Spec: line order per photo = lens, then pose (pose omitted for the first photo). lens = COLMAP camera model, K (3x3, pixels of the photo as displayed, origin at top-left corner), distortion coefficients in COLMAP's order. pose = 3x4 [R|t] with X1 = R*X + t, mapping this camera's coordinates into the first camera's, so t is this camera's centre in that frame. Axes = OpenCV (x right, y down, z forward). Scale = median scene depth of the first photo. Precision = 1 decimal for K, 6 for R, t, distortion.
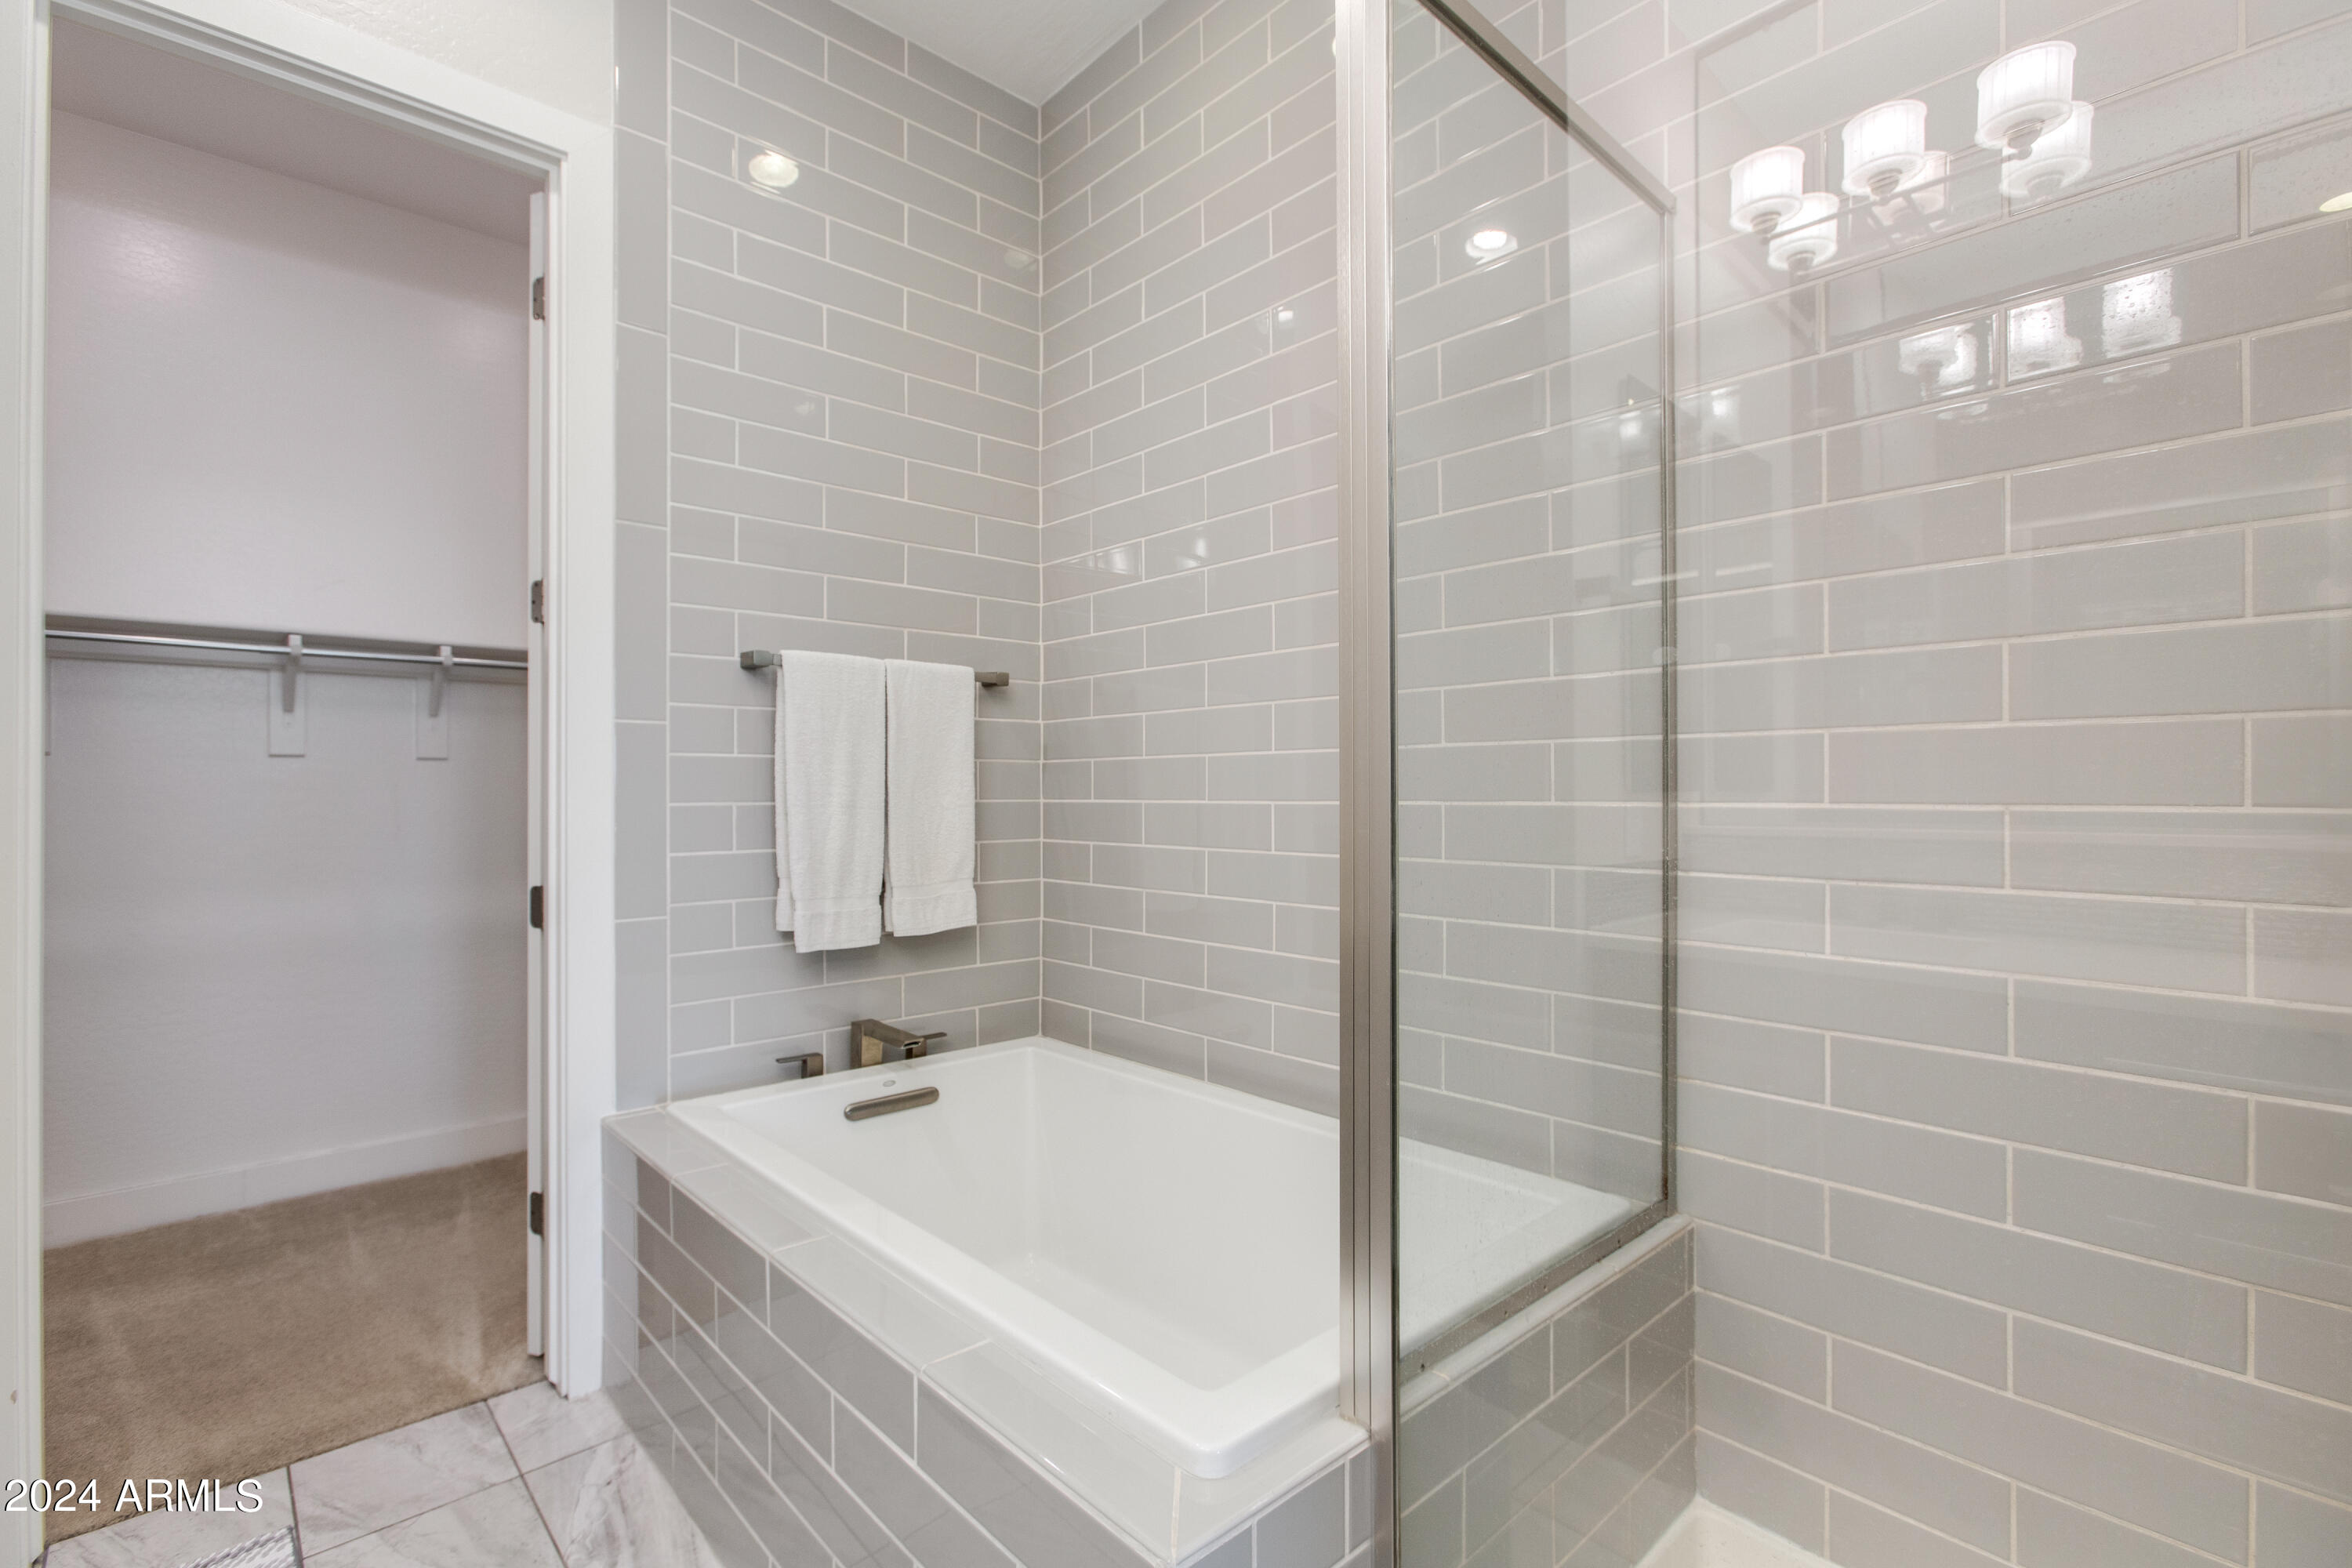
lens RADIAL K [[1061.7, 0, 1164.9], [0, 1061.7, 777.6], [0, 0, 1]] dist [-0.013077, 0.008845]
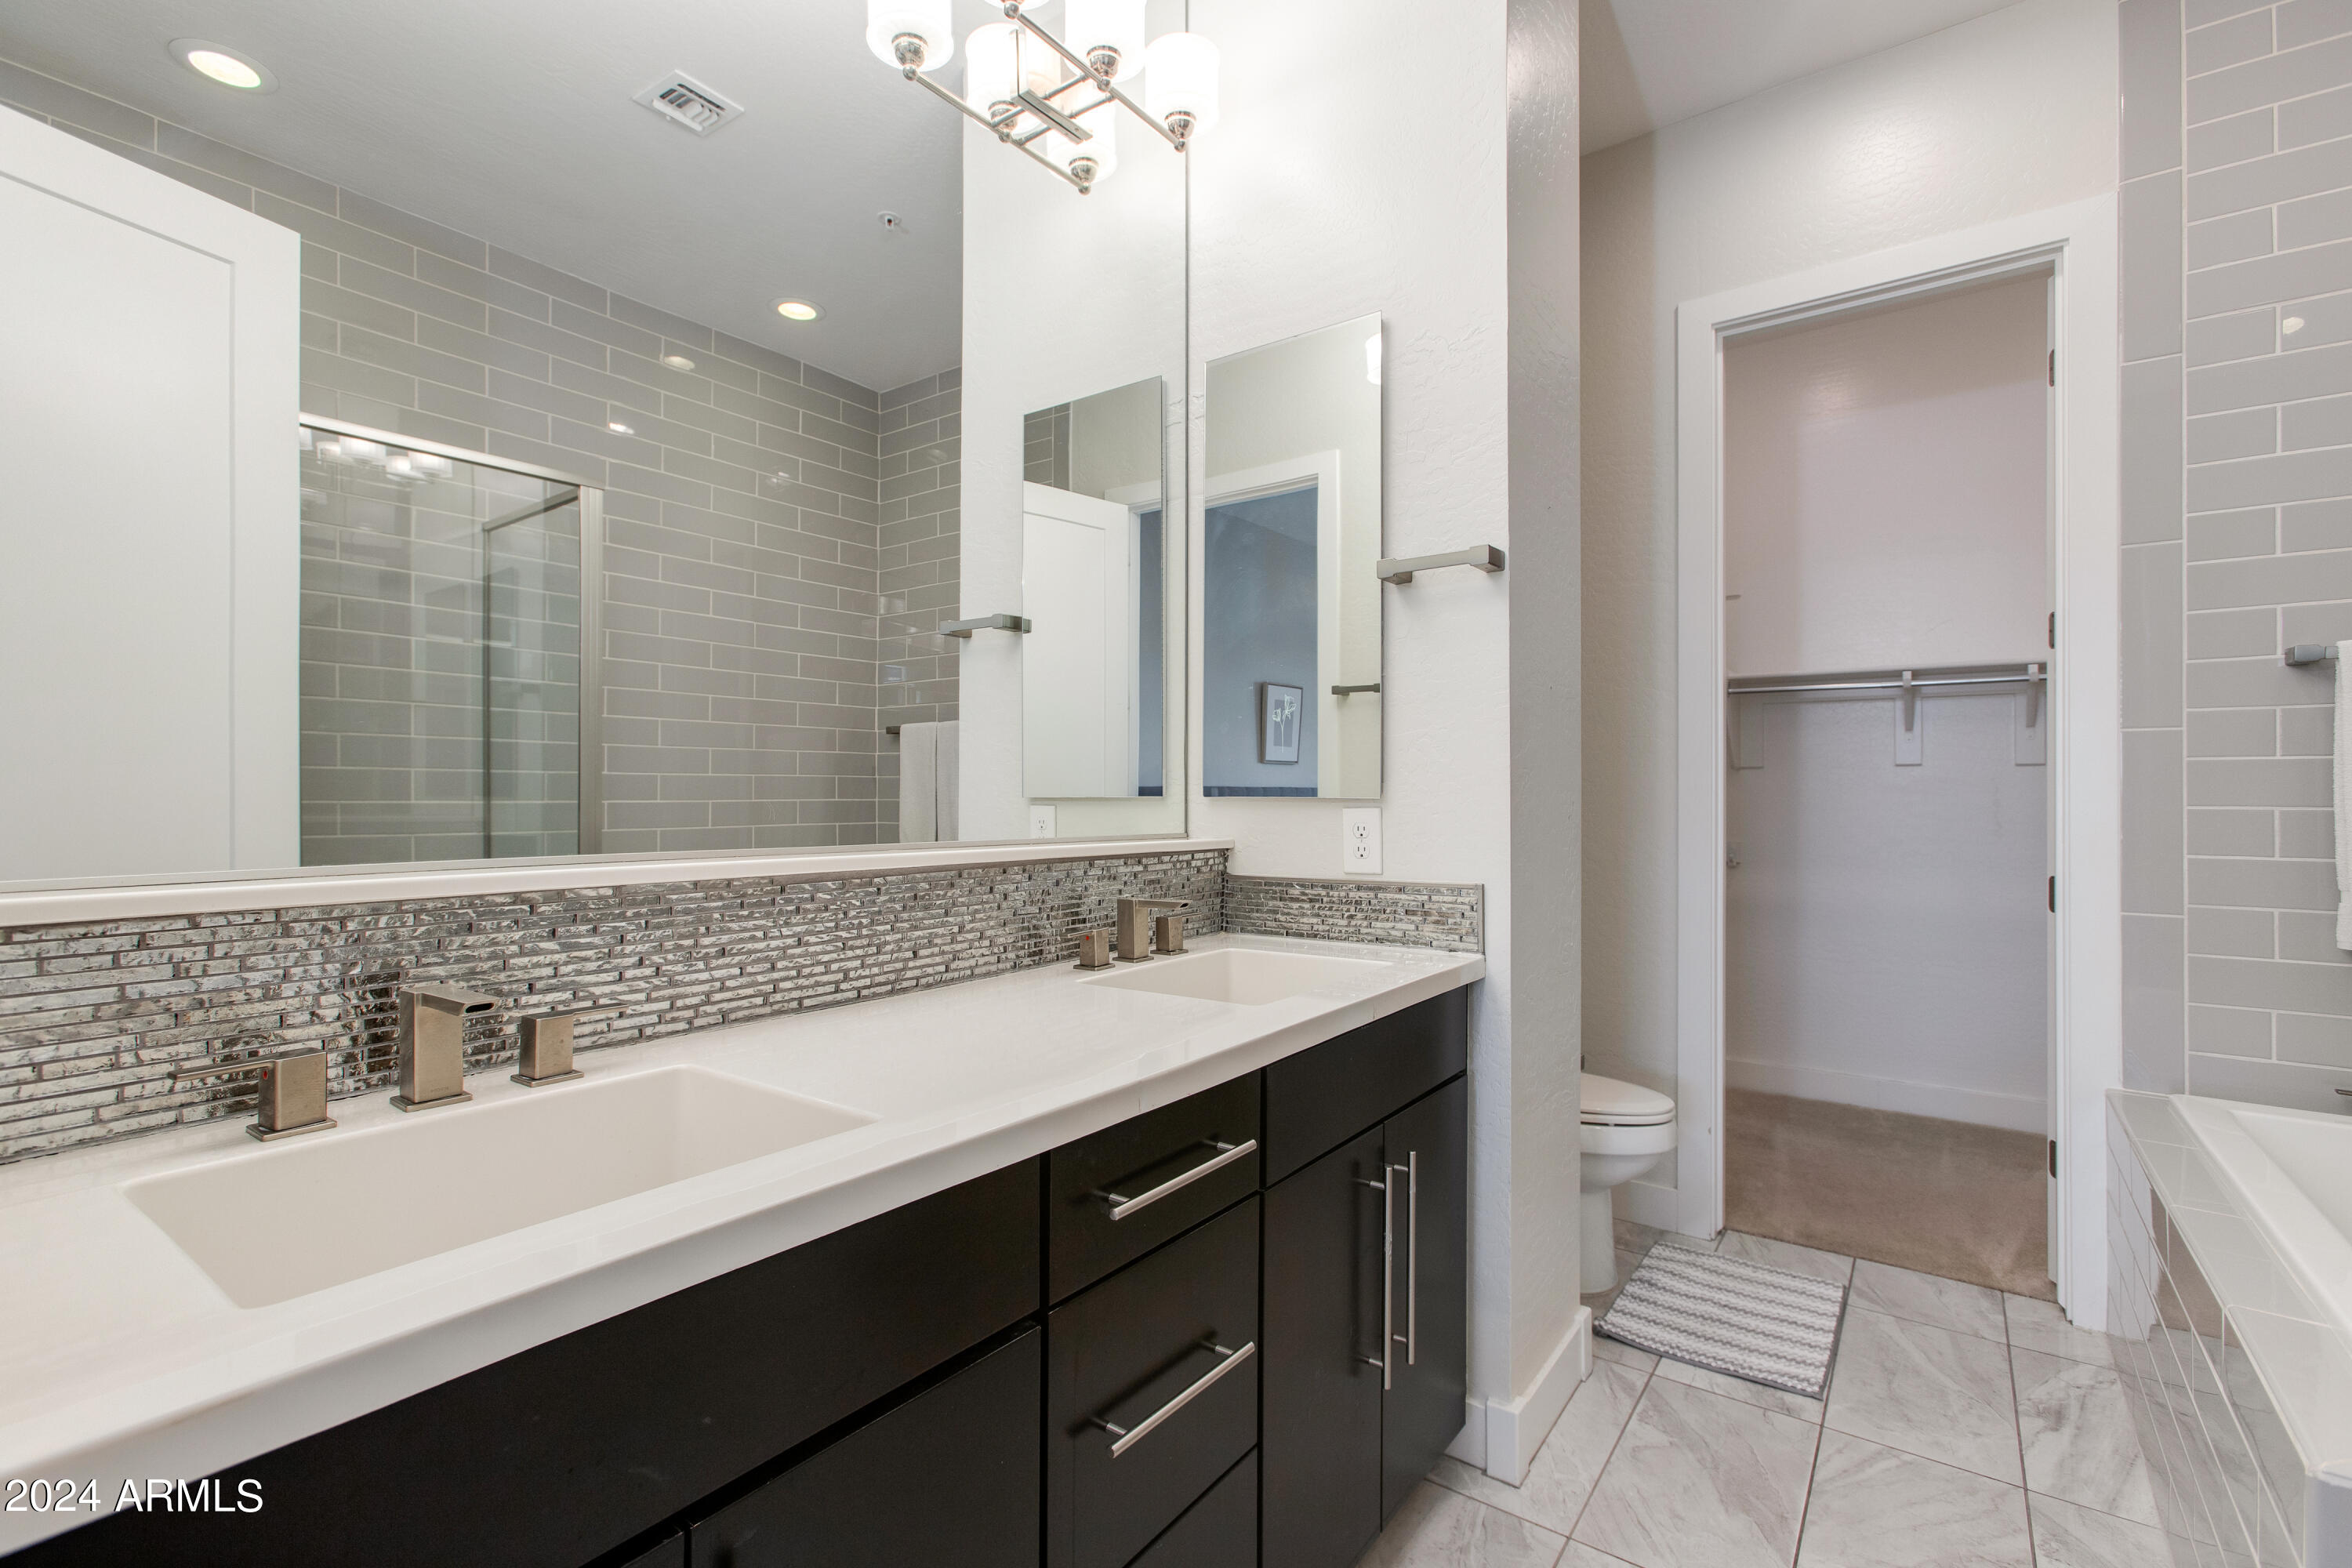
lens RADIAL K [[1061.7, 0, 1171.2], [0, 1061.7, 782.5], [0, 0, 1]] dist [-0.013077, 0.008845]
pose [[0.197791, -0.002207, -0.980242, 0.352870], [0.003873, 0.999991, -0.001470, -0.001764], [0.980237, -0.003505, 0.197798, -0.176039]]
